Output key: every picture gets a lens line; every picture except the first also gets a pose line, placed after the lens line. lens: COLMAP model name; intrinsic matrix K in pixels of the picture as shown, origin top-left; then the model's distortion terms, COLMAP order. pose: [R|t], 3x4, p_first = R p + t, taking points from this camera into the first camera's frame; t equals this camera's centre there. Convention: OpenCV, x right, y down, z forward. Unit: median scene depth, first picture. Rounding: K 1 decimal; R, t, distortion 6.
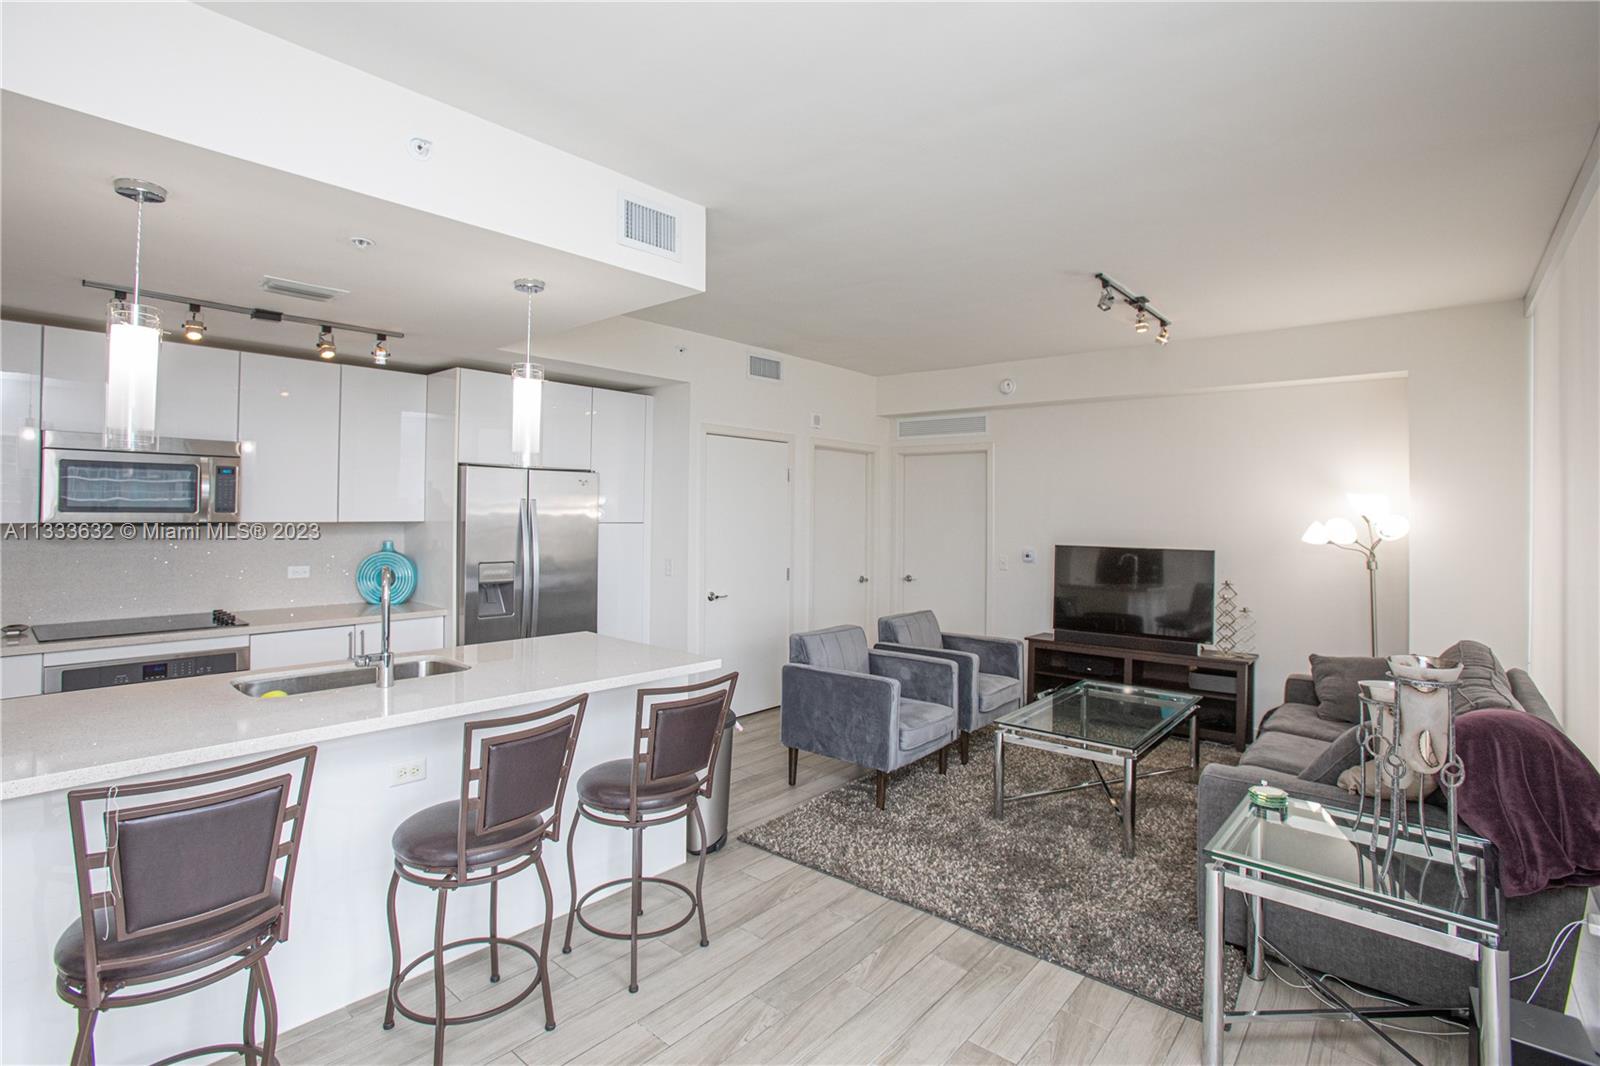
lens RADIAL K [[767.1, 0, 797.6], [0, 767.1, 499.2], [0, 0, 1]] dist [-0.062783, 0.026450]
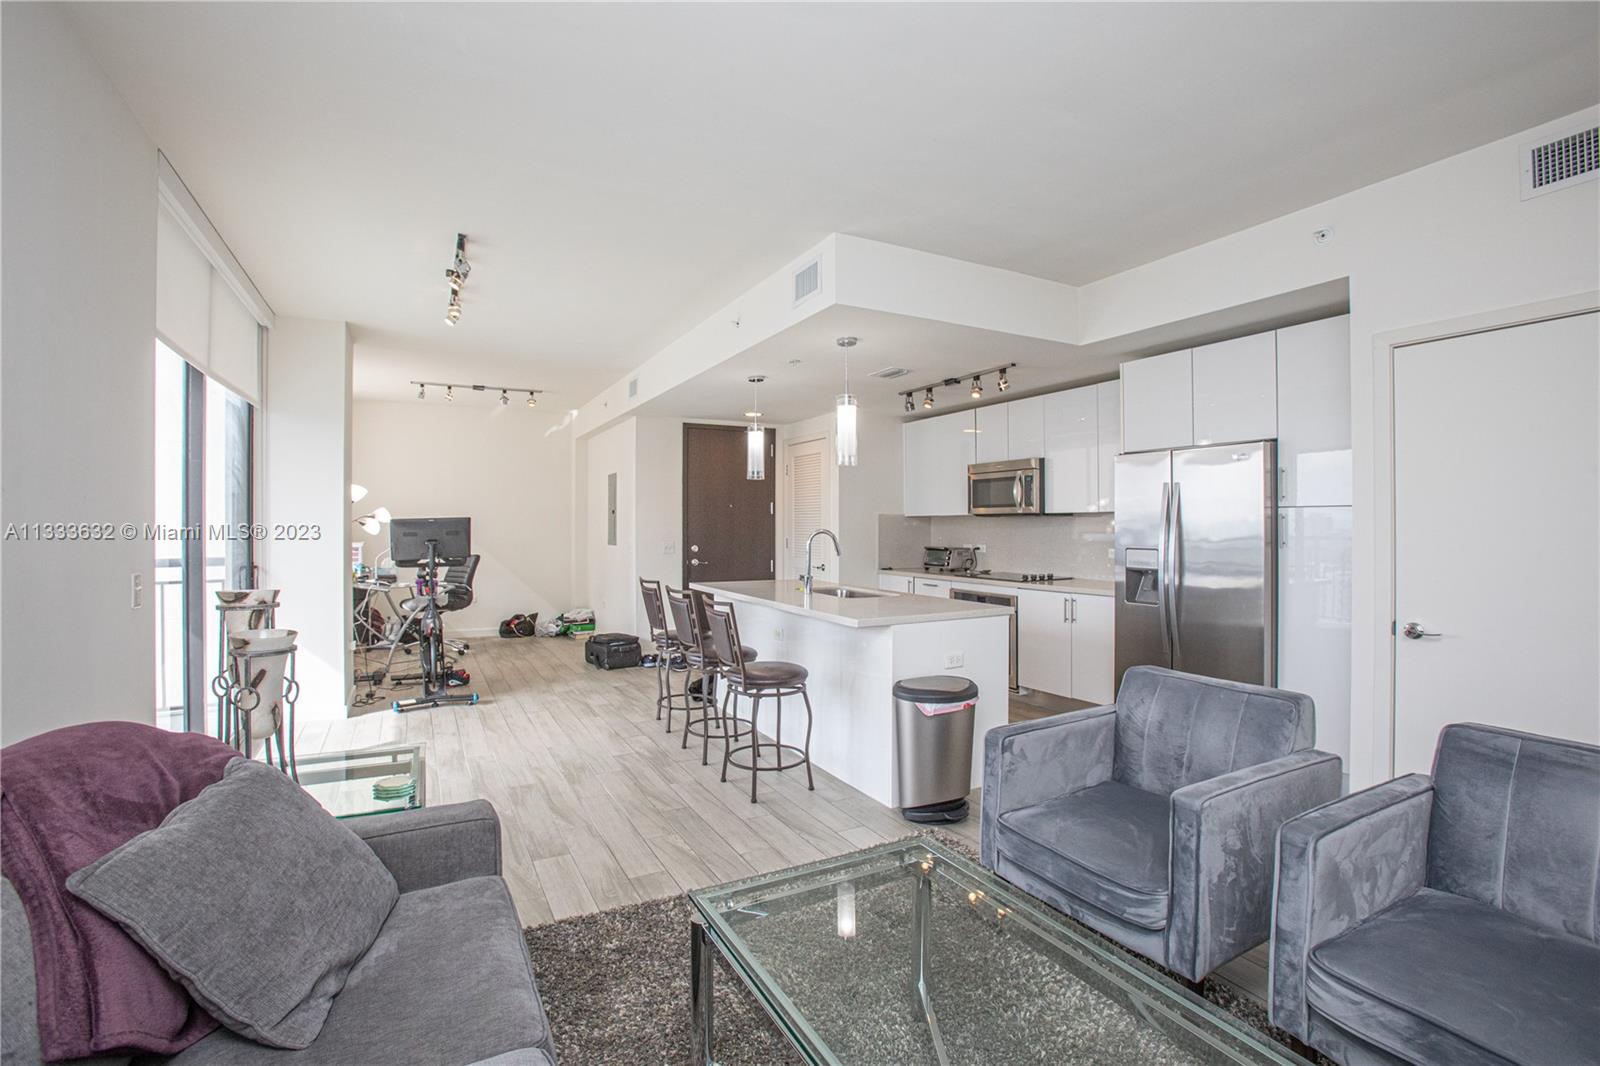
lens RADIAL K [[758.1, 0, 794.6], [0, 758.1, 527.6], [0, 0, 1]] dist [-0.083507, 0.041441]
pose [[-0.375981, -0.007370, -0.926598, 0.814778], [0.012800, 0.999832, -0.013146, 0.073971], [0.926539, -0.016803, -0.375823, 1.140883]]
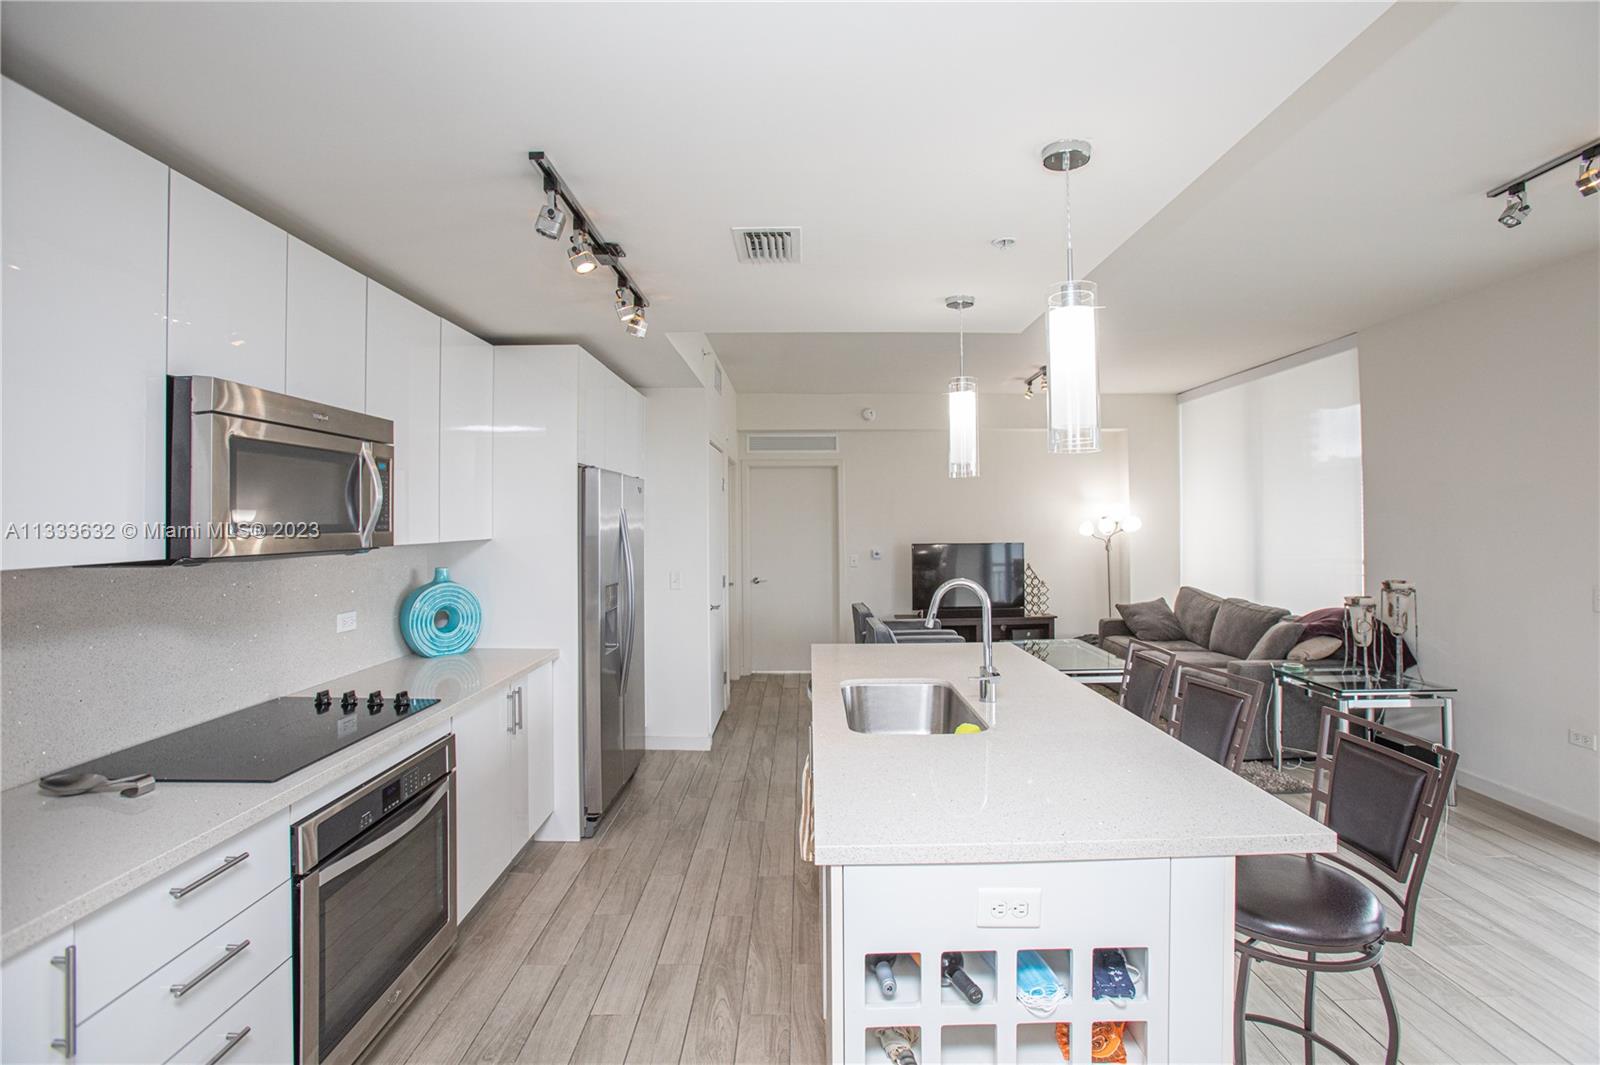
lens RADIAL K [[726.0, 0, 840.6], [0, 726.0, 509.7], [0, 0, 1]] dist [-0.047686, 0.021416]
pose [[0.736746, -0.005022, 0.676151, -0.895927], [0.004178, 0.999987, 0.002875, -0.000259], [-0.676157, 0.000706, 0.736757, 0.298462]]
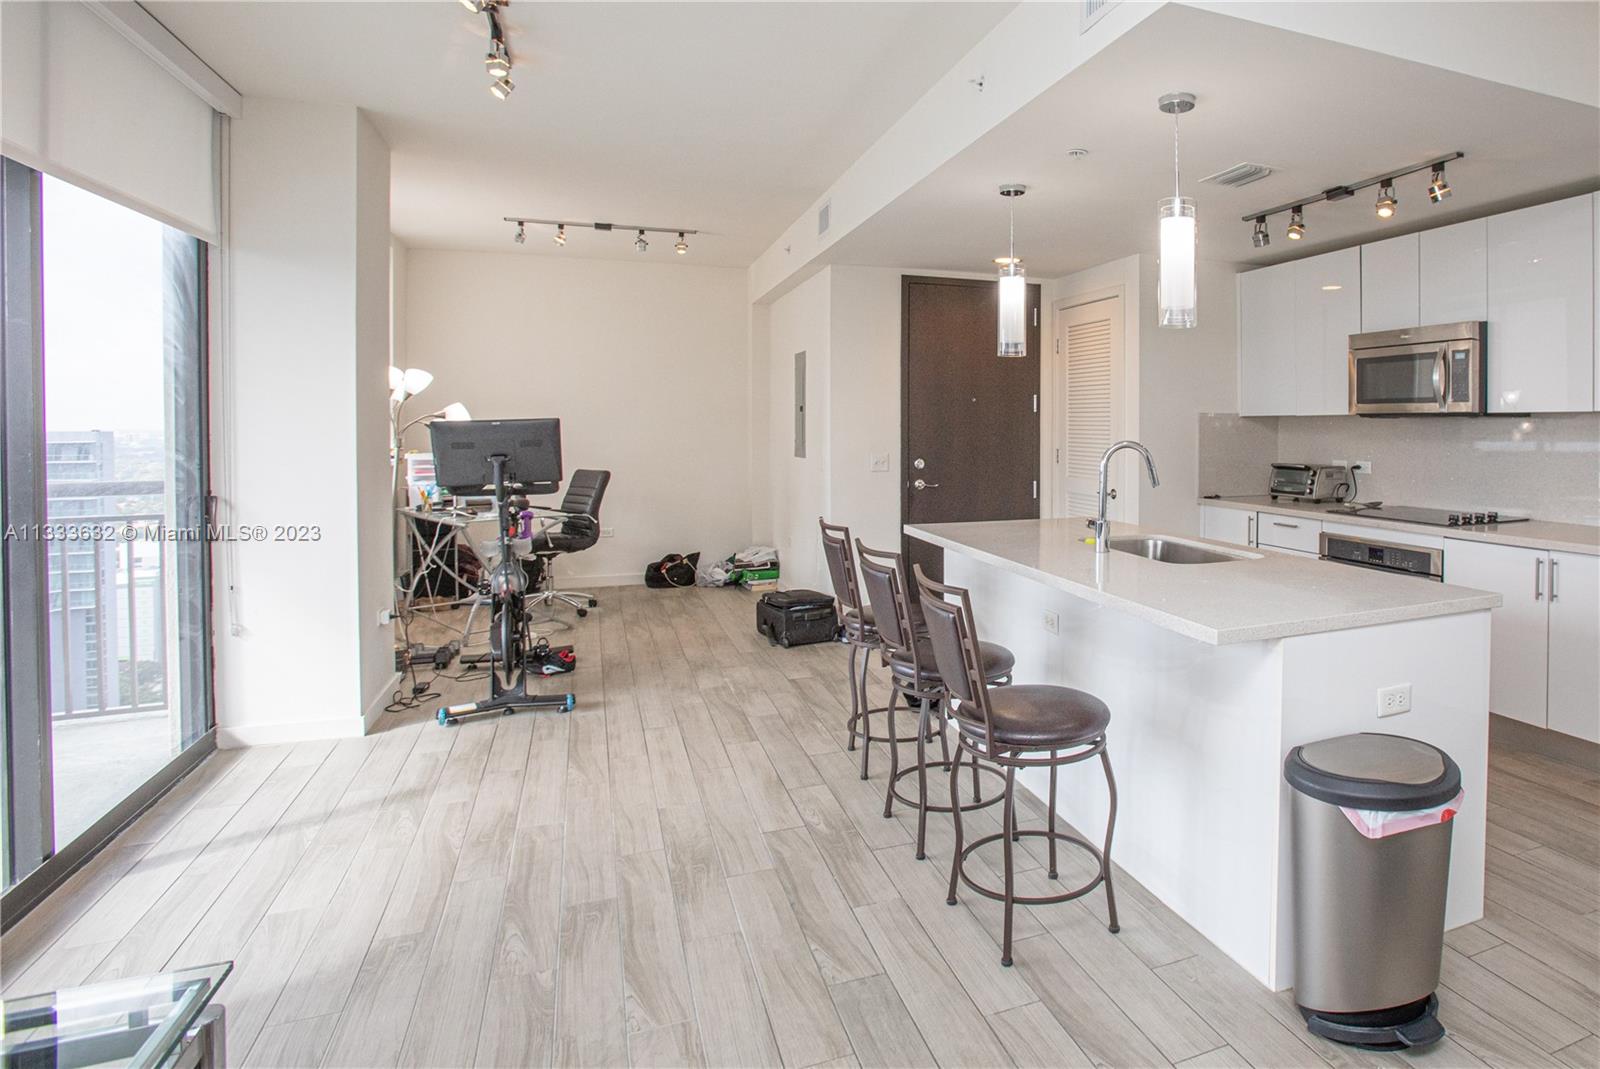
lens RADIAL K [[933.6, 0, 995.0], [0, 933.6, 440.8], [0, 0, 1]] dist [-0.086191, 0.039821]
pose [[-0.436600, 0.005406, -0.899639, 0.486275], [0.009541, 0.999954, 0.001378, 0.058072], [0.899605, -0.007982, -0.436631, 0.984851]]
